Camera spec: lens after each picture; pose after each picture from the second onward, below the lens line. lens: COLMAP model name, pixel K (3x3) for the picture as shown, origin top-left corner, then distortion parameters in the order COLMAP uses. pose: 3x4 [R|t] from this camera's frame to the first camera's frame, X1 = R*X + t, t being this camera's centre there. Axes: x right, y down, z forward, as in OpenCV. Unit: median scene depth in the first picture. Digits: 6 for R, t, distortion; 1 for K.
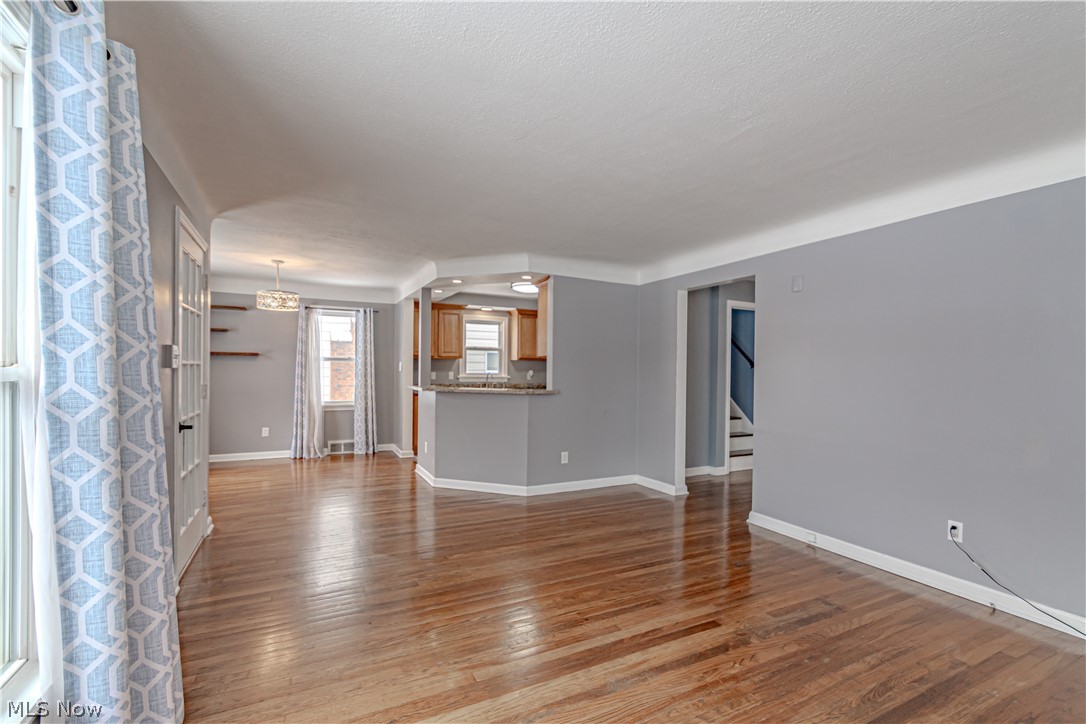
lens RADIAL K [[478.1, 0, 535.2], [0, 478.1, 371.9], [0, 0, 1]] dist [0.005196, -0.002831]
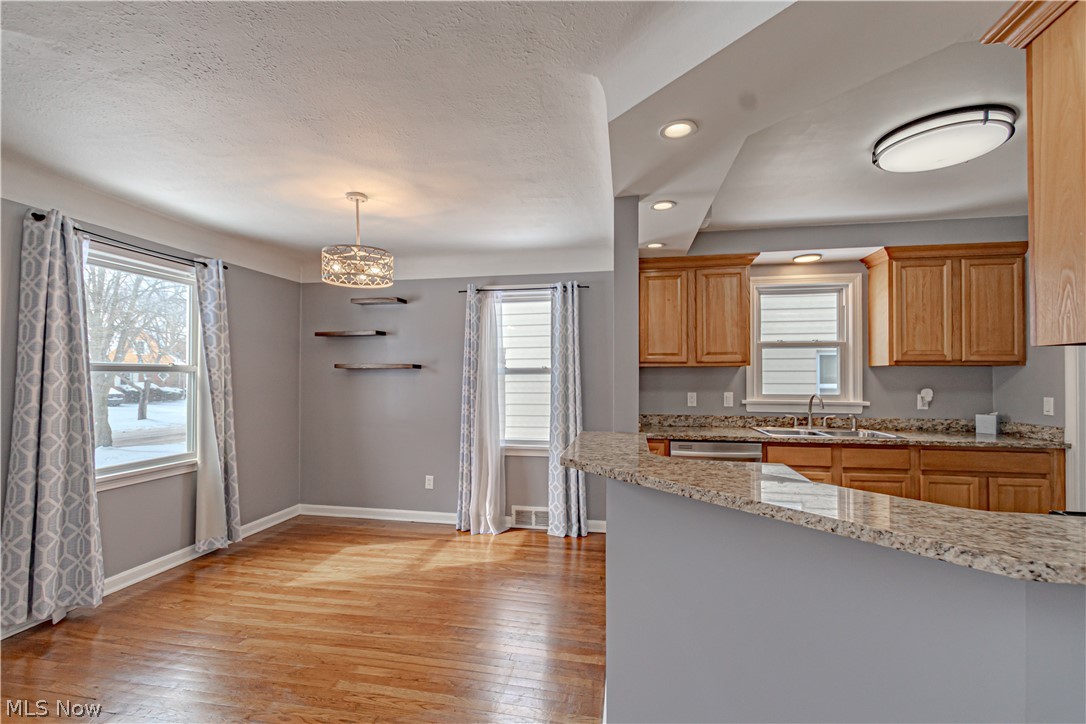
lens RADIAL K [[478.1, 0, 542.8], [0, 478.1, 372.4], [0, 0, 1]] dist [0.005196, -0.002831]
pose [[0.797176, -0.014403, -0.603576, -0.028005], [0.003511, 0.999809, -0.019222, -0.012894], [0.603737, 0.013204, 0.797074, 0.510553]]
